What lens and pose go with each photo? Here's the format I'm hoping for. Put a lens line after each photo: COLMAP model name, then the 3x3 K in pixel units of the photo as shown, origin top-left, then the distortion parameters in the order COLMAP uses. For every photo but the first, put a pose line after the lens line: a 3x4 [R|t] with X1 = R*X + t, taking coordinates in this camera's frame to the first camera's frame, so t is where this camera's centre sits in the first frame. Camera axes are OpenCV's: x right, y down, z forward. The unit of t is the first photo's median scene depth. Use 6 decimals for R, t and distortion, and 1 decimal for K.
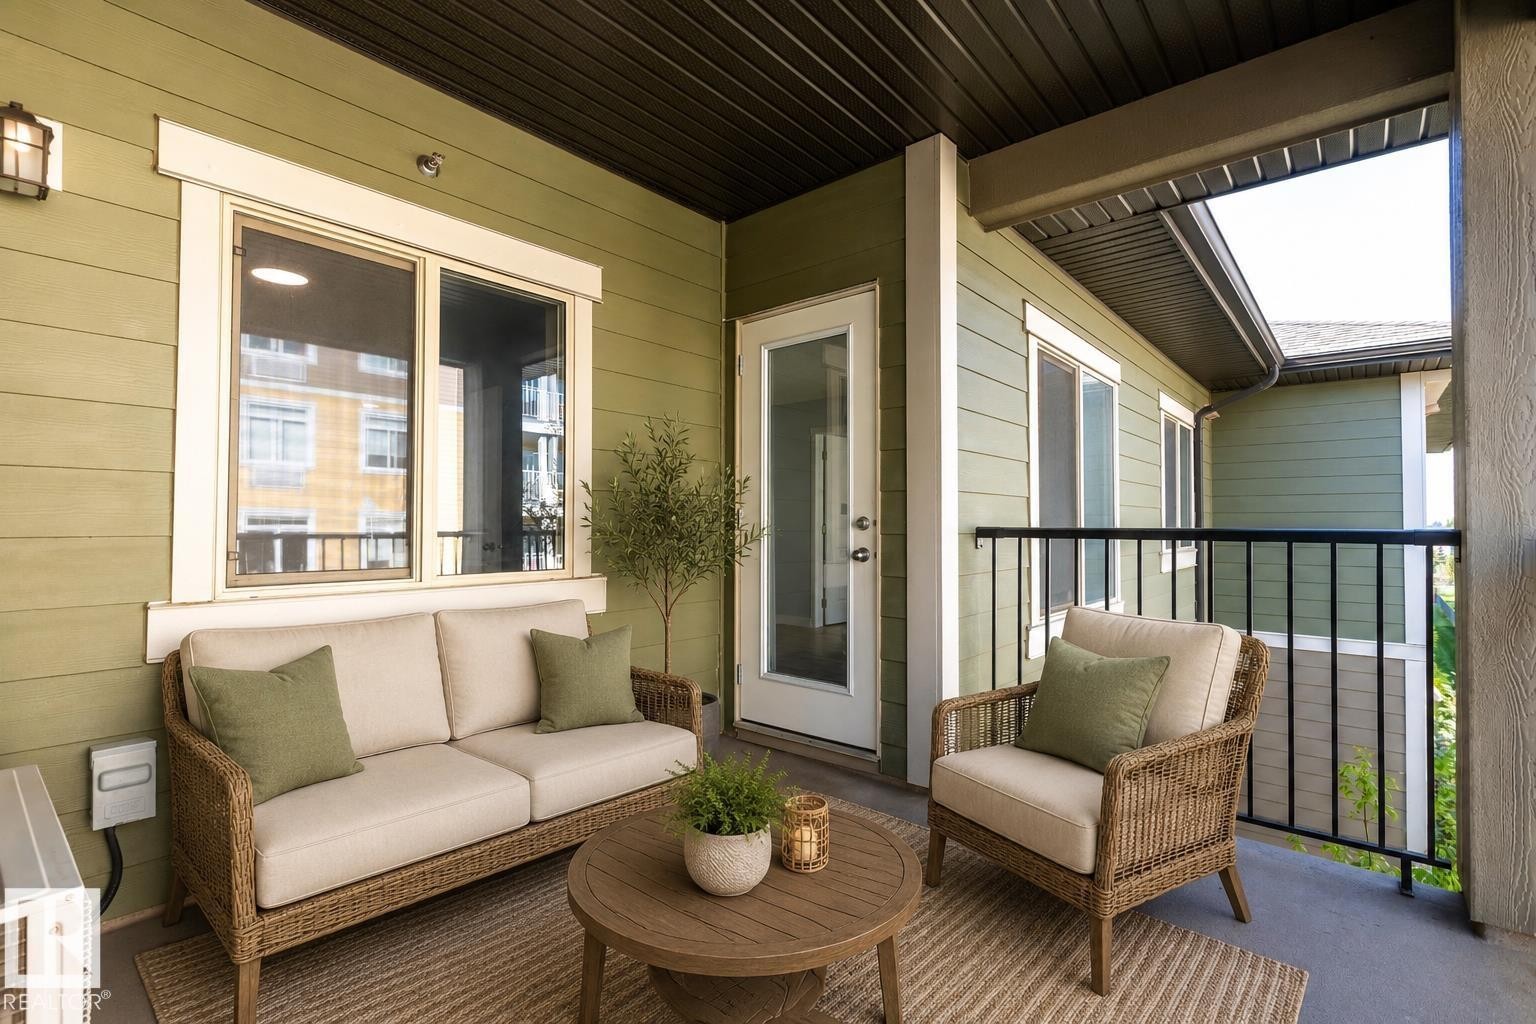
lens RADIAL K [[698.1, 0, 768.0], [0, 698.1, 522.6], [0, 0, 1]] dist [0.000625, 0.000113]
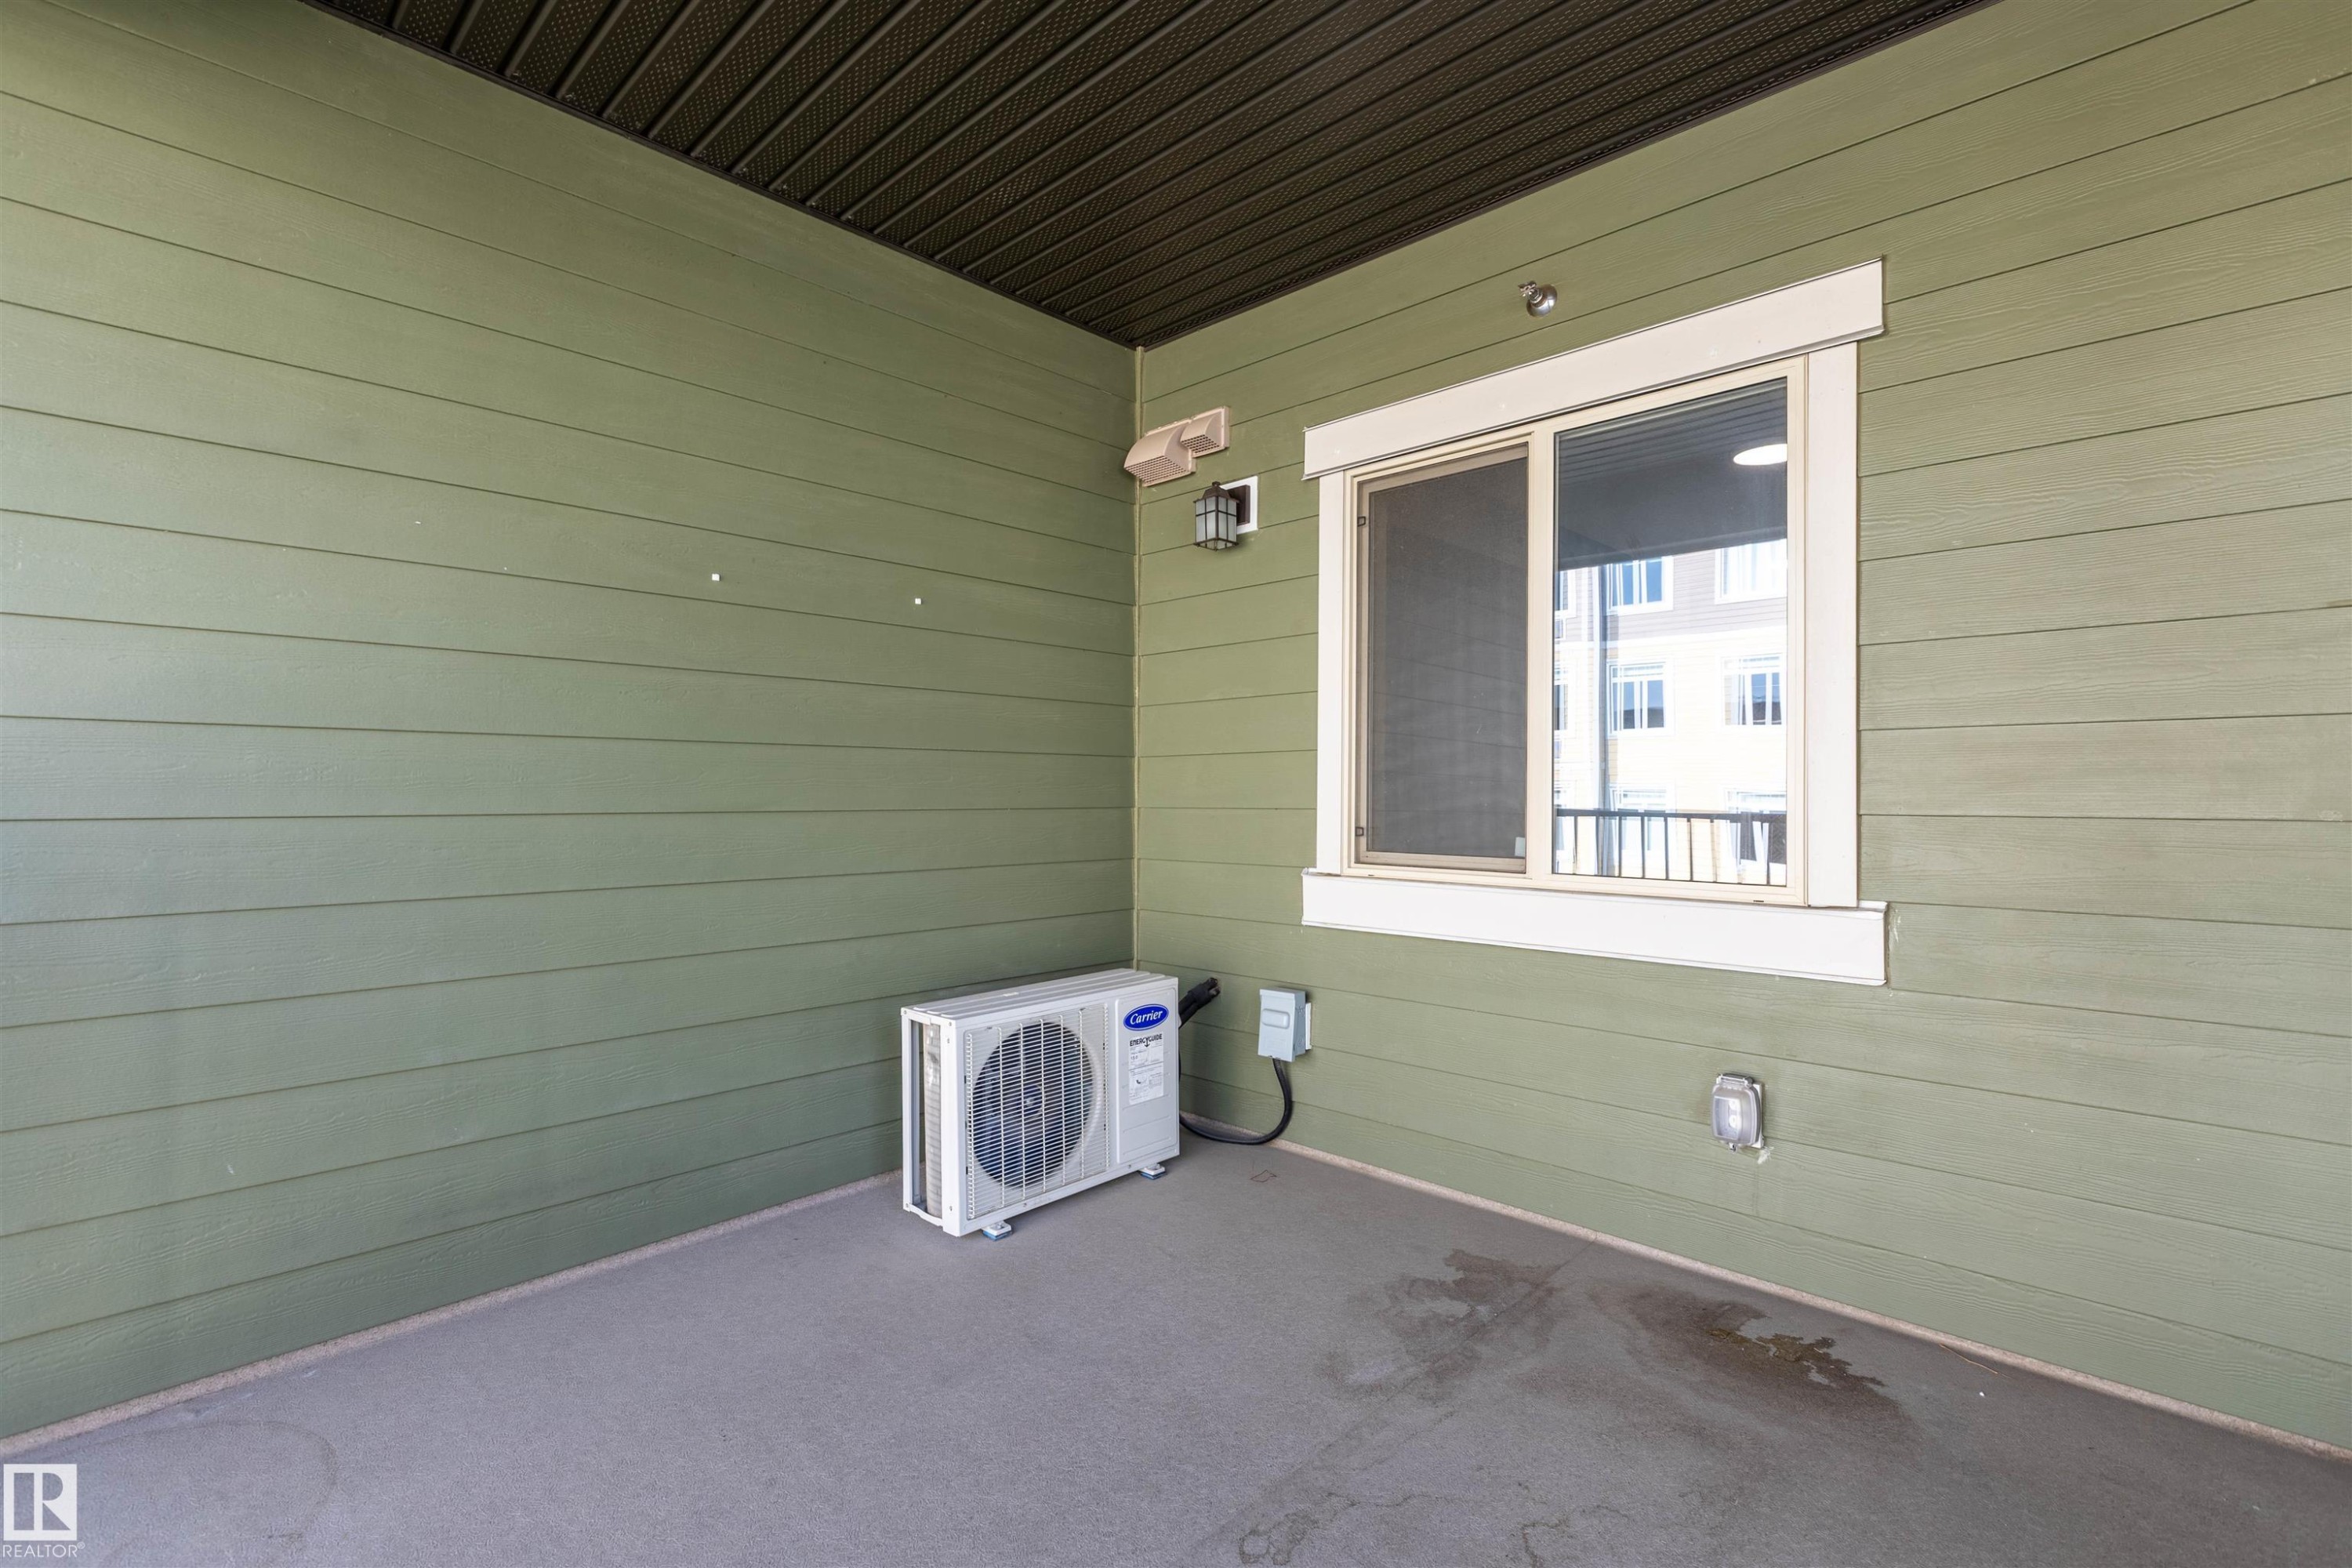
lens RADIAL K [[1069.0, 0, 1191.2], [0, 1069.0, 782.6], [0, 0, 1]] dist [0.000625, 0.000113]
pose [[-0.054608, -0.008815, -0.998469, 0.777682], [0.007638, 0.999928, -0.009246, -0.008995], [0.998479, -0.008131, -0.054536, 0.865258]]
